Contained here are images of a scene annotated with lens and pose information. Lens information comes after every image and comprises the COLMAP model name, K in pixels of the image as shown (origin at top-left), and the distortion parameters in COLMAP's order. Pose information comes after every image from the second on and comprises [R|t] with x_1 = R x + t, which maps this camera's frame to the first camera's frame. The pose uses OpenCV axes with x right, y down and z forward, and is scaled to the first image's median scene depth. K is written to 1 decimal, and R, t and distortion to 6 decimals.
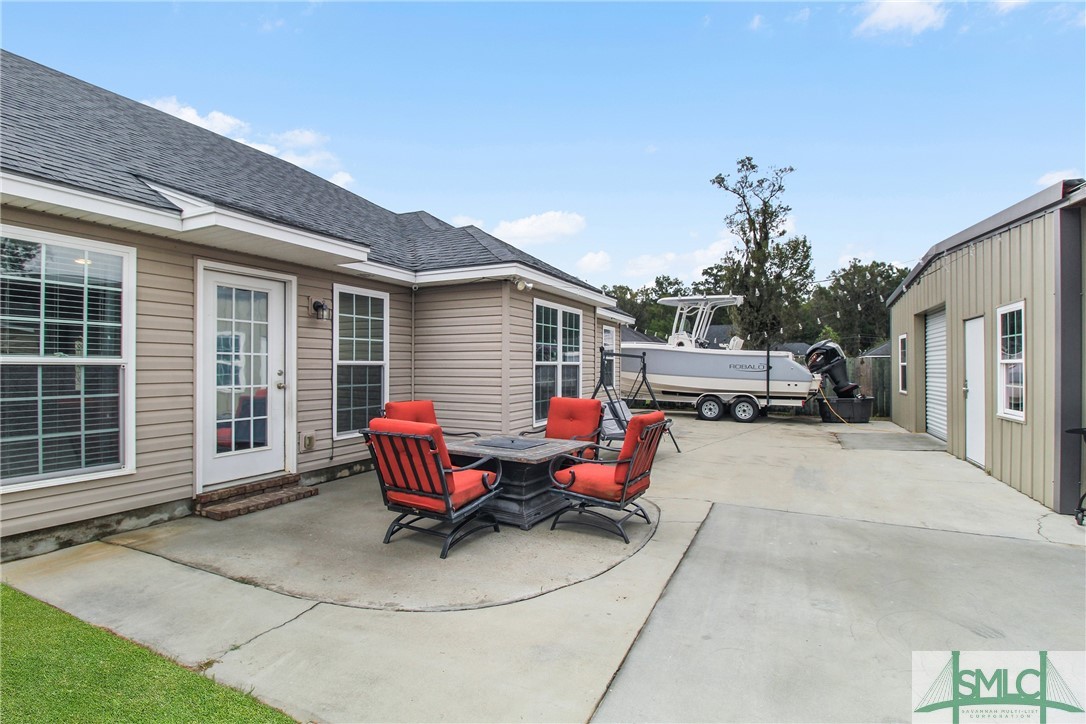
lens RADIAL K [[509.3, 0, 546.6], [0, 509.3, 369.2], [0, 0, 1]] dist [-0.000103, -0.013947]
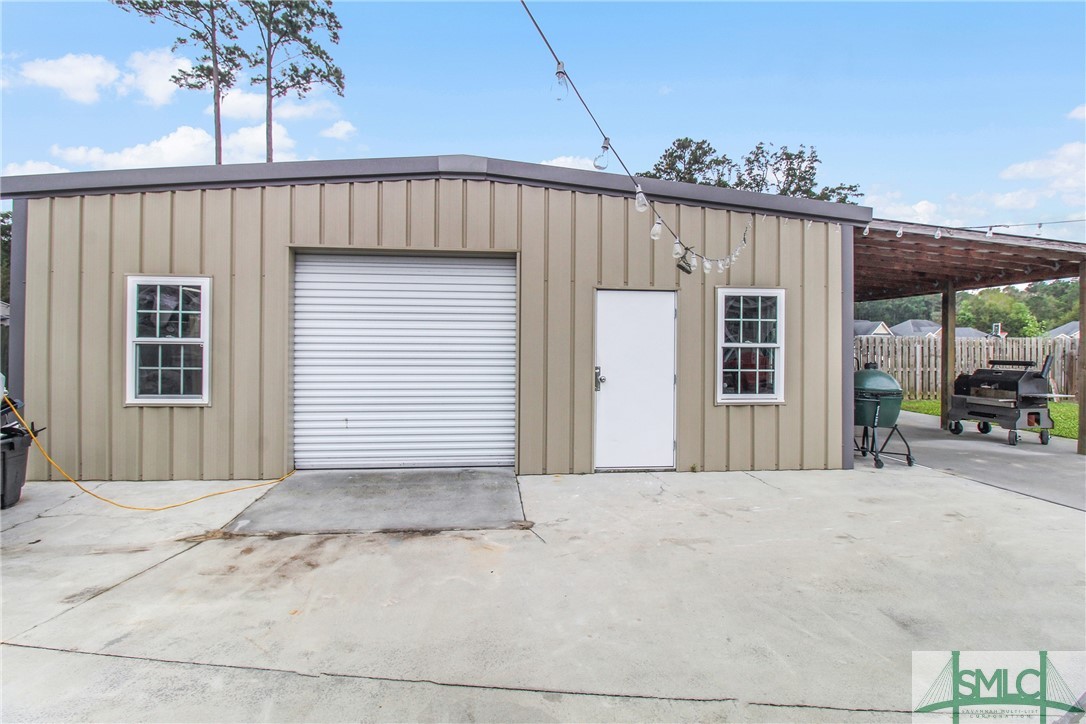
lens RADIAL K [[508.8, 0, 543.9], [0, 508.8, 338.6], [0, 0, 1]] dist [0.001137, -0.013987]
pose [[-0.516164, 0.001621, 0.856488, 0.290443], [-0.003935, 0.999983, -0.004264, -0.025141], [-0.856481, -0.005571, -0.516149, 2.027147]]
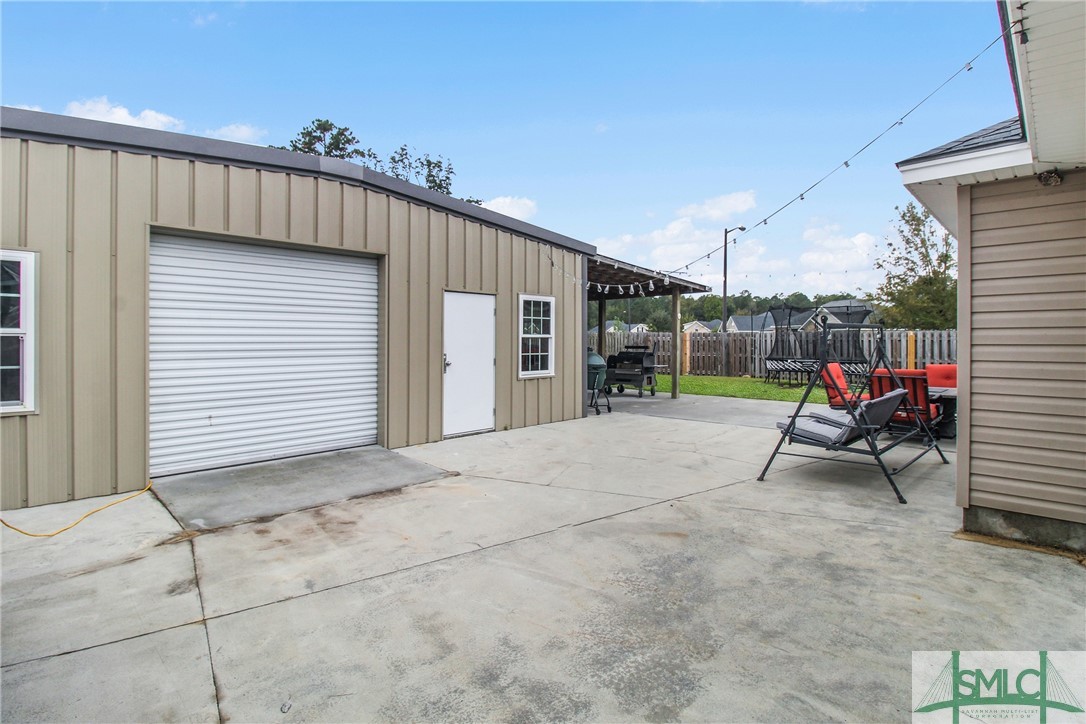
lens RADIAL K [[527.3, 0, 544.0], [0, 527.3, 337.4], [0, 0, 1]] dist [-0.000159, -0.011384]
pose [[-0.947445, -0.002810, 0.319908, 0.467795], [-0.002049, 0.999994, 0.002714, -0.017442], [-0.319913, 0.001915, -0.947445, 2.584706]]
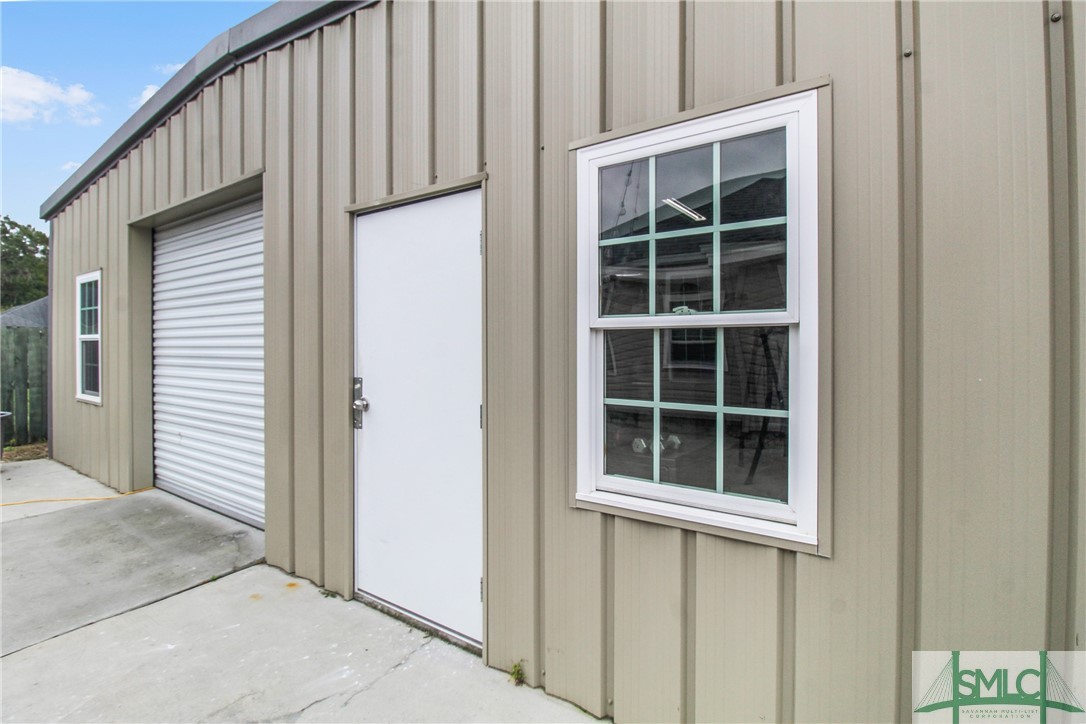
lens RADIAL K [[522.8, 0, 543.1], [0, 522.8, 344.9], [0, 0, 1]] dist [0.000498, -0.015829]
pose [[0.163774, 0.005446, 0.986483, 0.663694], [0.001736, 0.999982, -0.005809, -0.000341], [-0.986496, 0.002664, 0.163762, 1.114965]]
